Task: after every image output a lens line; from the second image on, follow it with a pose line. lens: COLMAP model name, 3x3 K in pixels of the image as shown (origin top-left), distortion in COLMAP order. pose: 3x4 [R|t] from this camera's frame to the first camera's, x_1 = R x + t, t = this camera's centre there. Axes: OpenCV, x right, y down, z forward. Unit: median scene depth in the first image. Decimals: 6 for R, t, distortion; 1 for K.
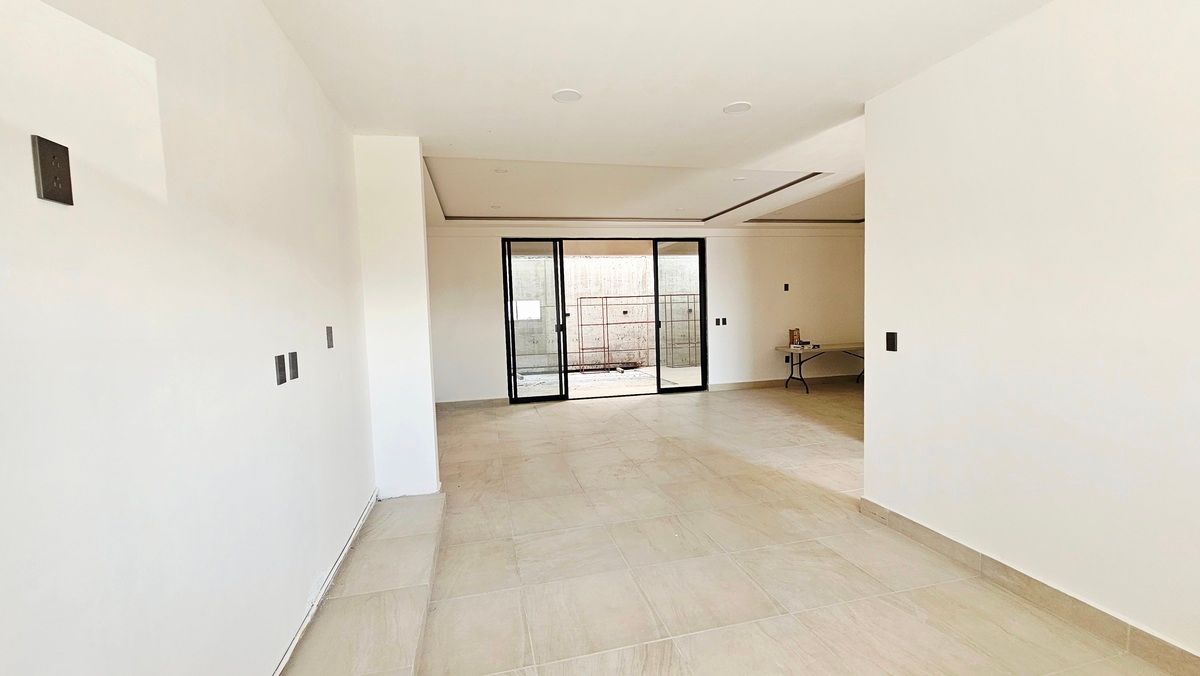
lens RADIAL K [[492.5, 0, 600.0], [0, 492.5, 338.0], [0, 0, 1]] dist [-0.001480, -0.000082]
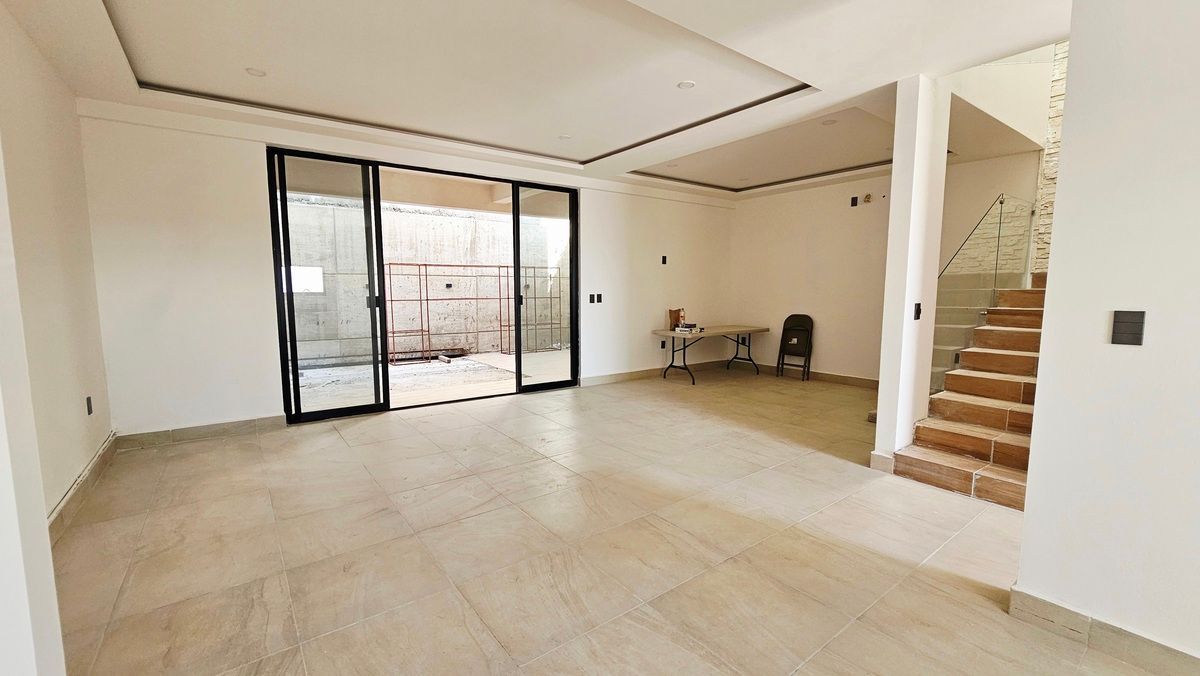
lens RADIAL K [[492.5, 0, 600.0], [0, 492.5, 338.0], [0, 0, 1]] dist [-0.001480, -0.000082]
pose [[0.917510, -0.007358, 0.397644, -0.064616], [-0.007951, 0.999290, 0.036837, 0.001289], [-0.397632, -0.036960, 0.916800, 0.270595]]
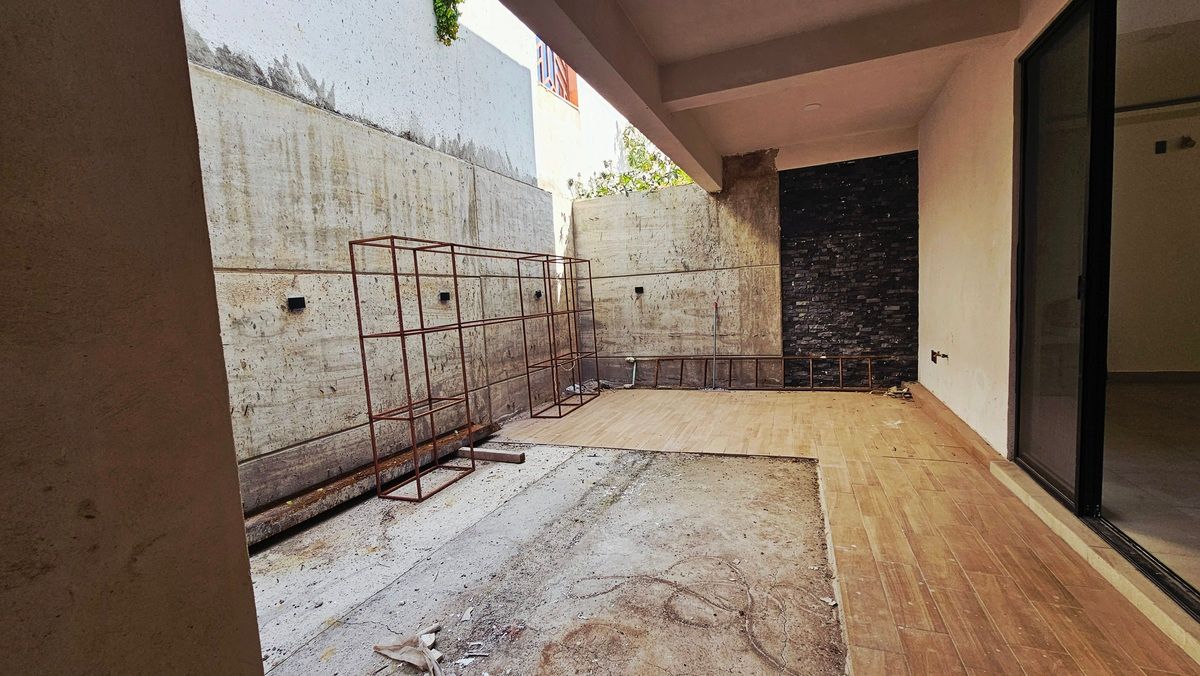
lens RADIAL K [[492.5, 0, 600.0], [0, 492.5, 338.0], [0, 0, 1]] dist [-0.001480, -0.000082]
pose [[0.578327, -0.070716, 0.812735, -0.292015], [0.085284, 0.996018, 0.025976, -0.031381], [-0.811335, 0.054291, 0.582055, 1.070556]]
